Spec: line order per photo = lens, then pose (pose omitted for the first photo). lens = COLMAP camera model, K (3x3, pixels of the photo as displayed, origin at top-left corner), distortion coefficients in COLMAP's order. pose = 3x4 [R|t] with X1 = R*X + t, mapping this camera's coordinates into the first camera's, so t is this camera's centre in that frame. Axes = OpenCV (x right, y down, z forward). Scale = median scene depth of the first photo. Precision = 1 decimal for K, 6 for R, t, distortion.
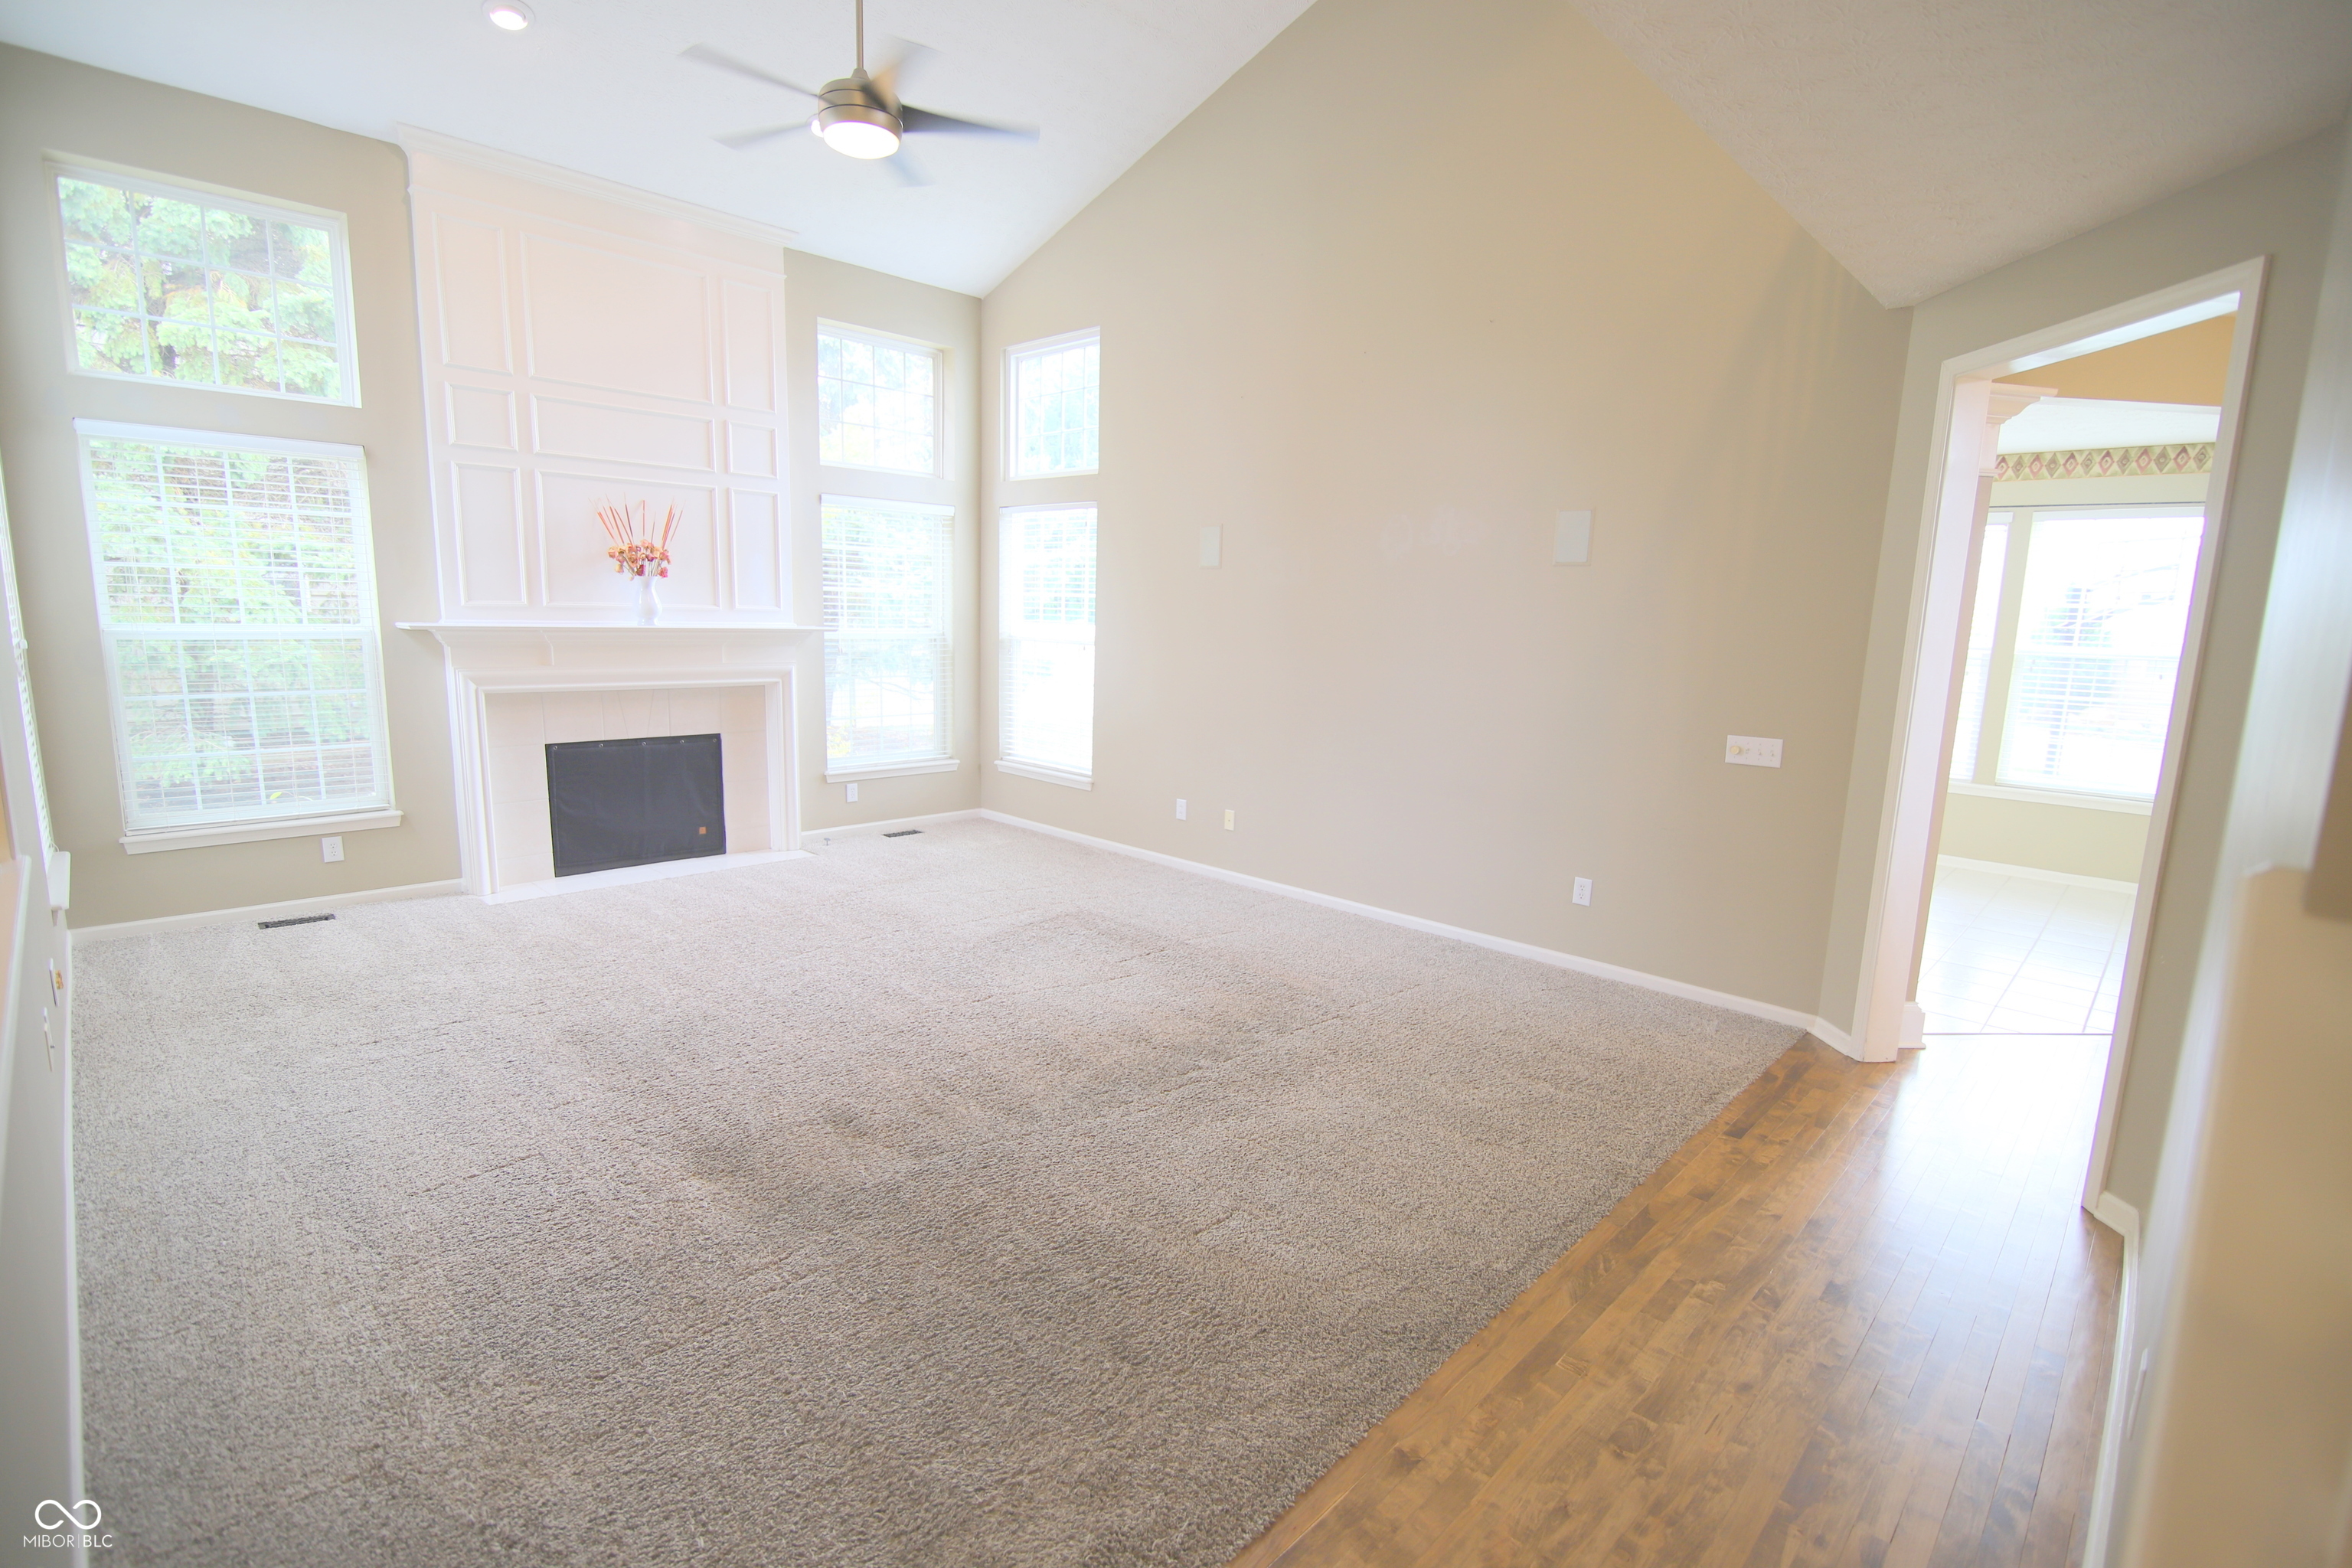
lens RADIAL K [[1079.0, 0, 1172.2], [0, 1079.0, 790.2], [0, 0, 1]] dist [-0.021309, 0.000159]
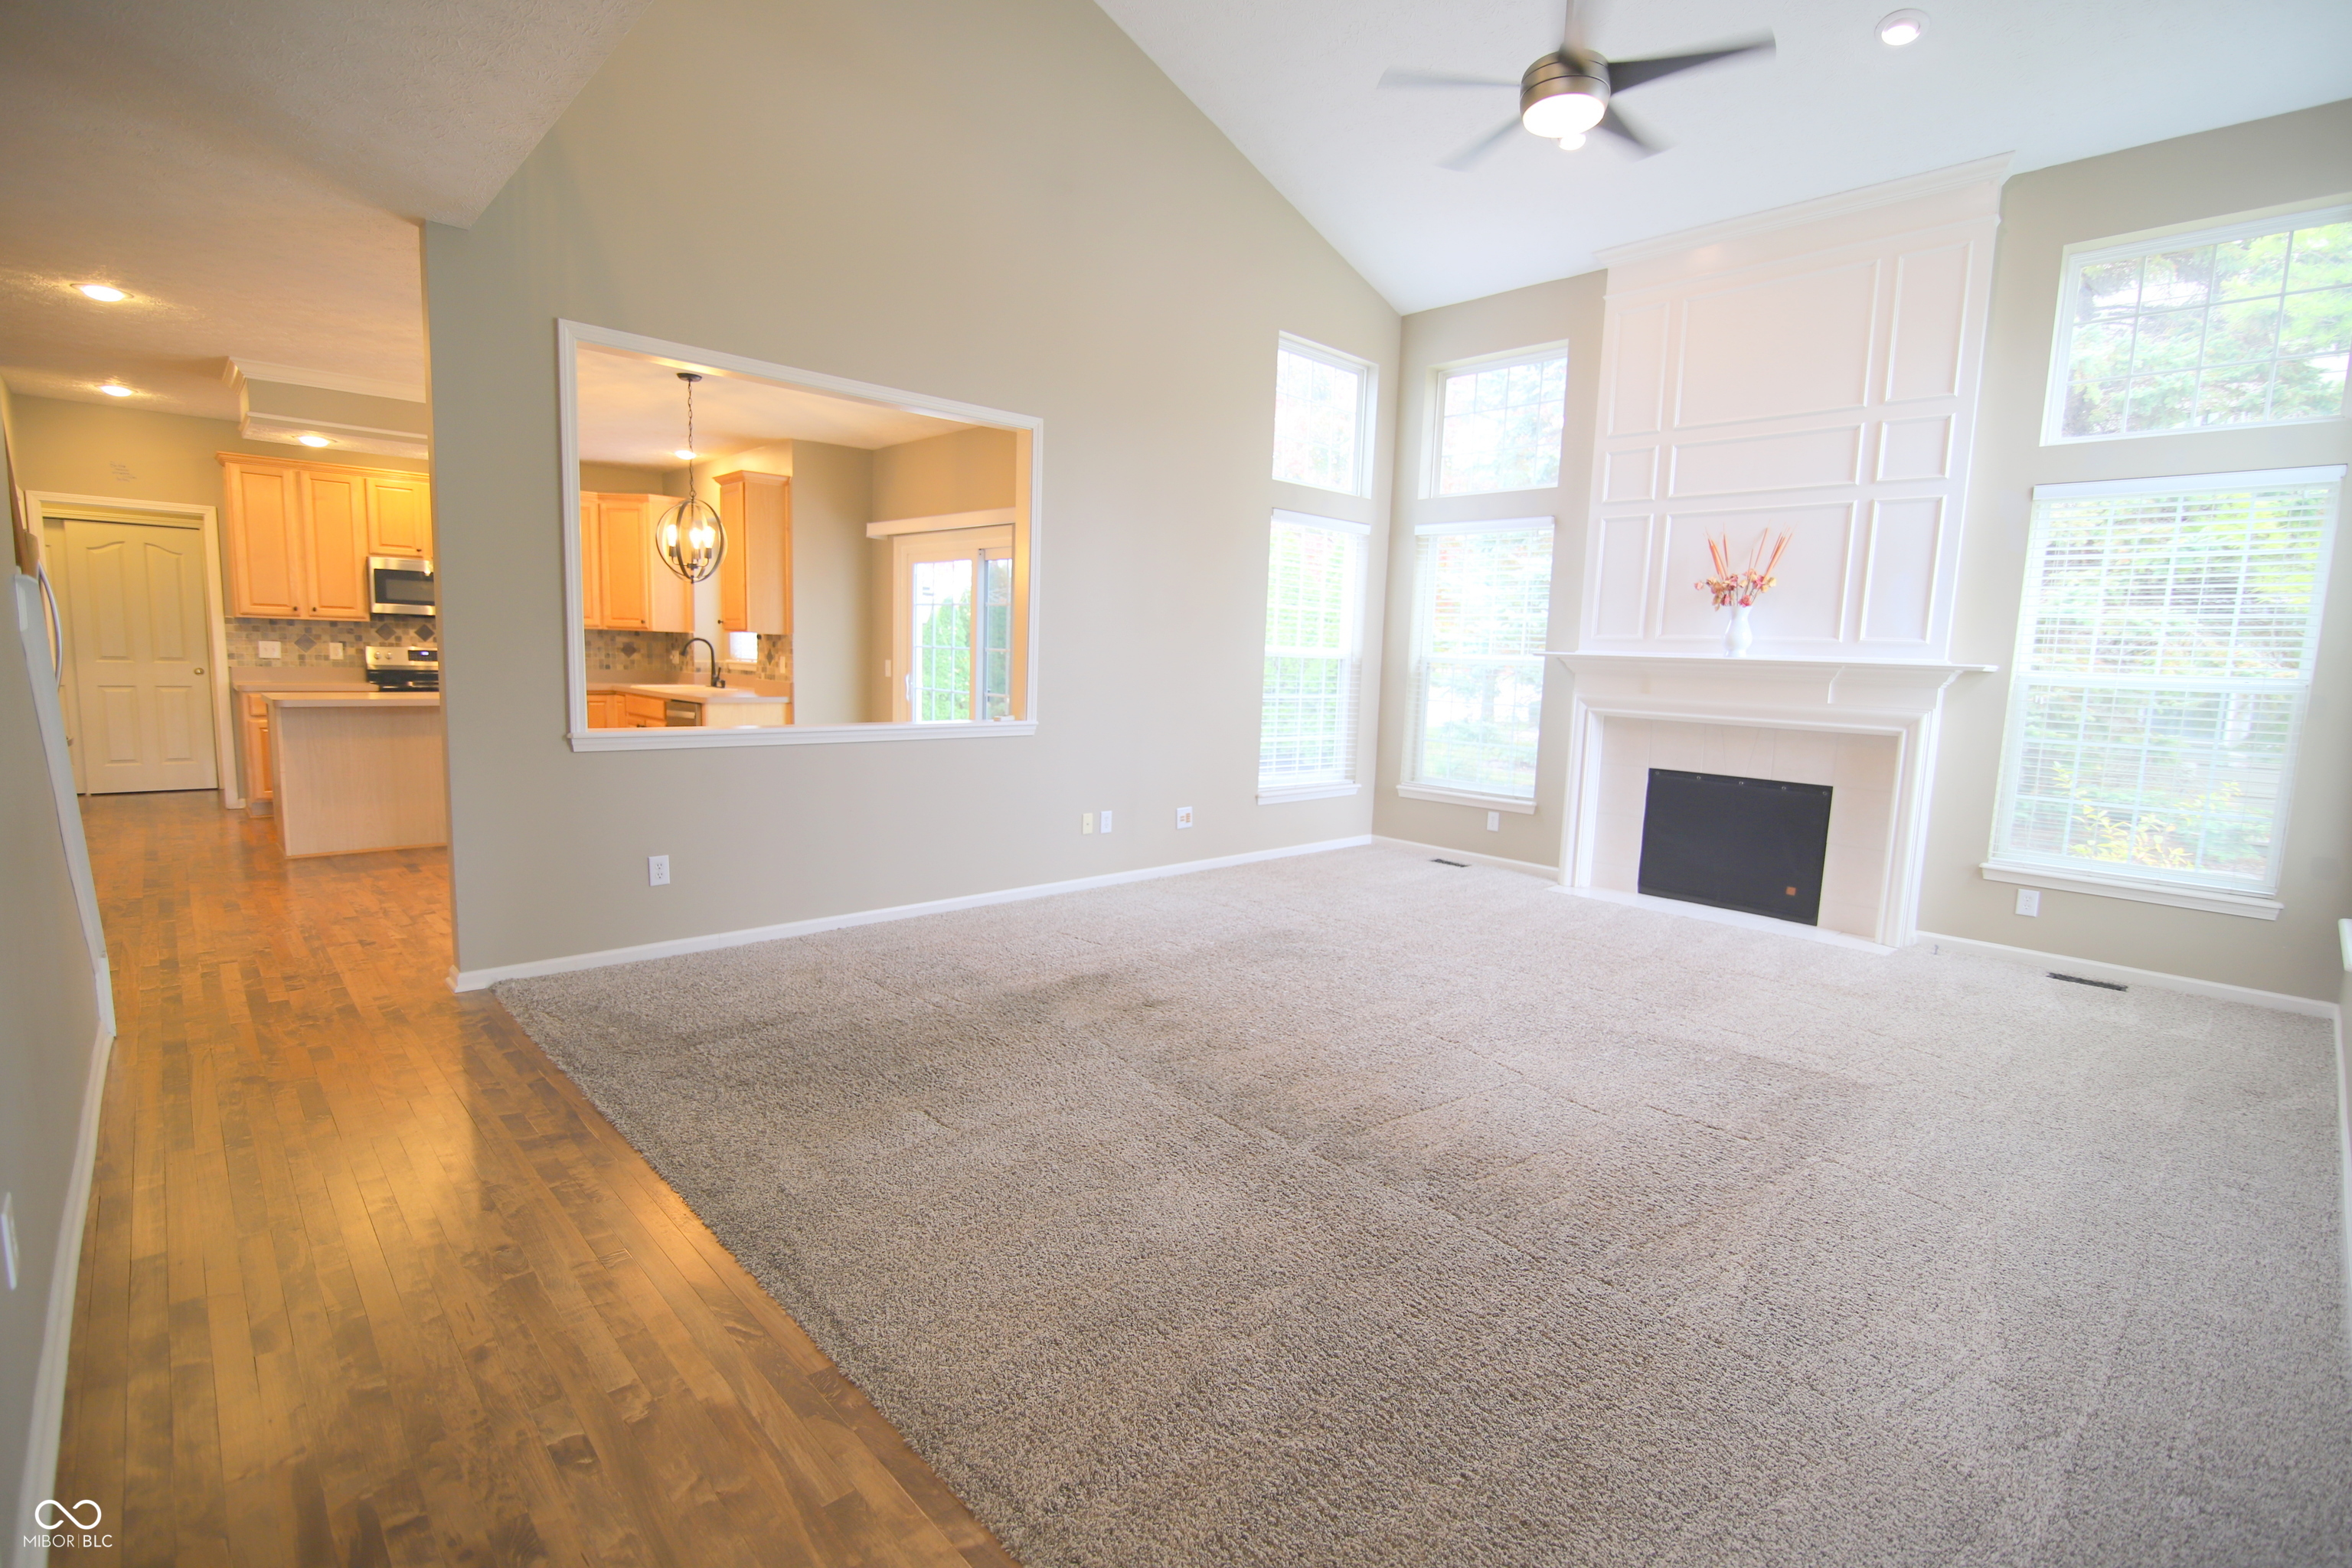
lens RADIAL K [[1079.0, 0, 1172.2], [0, 1079.0, 790.2], [0, 0, 1]] dist [-0.021309, 0.000159]
pose [[-0.037391, 0.097330, -0.994550, 0.519699], [-0.198339, 0.974723, 0.102846, -0.038151], [0.979420, 0.201103, -0.017142, 0.572207]]
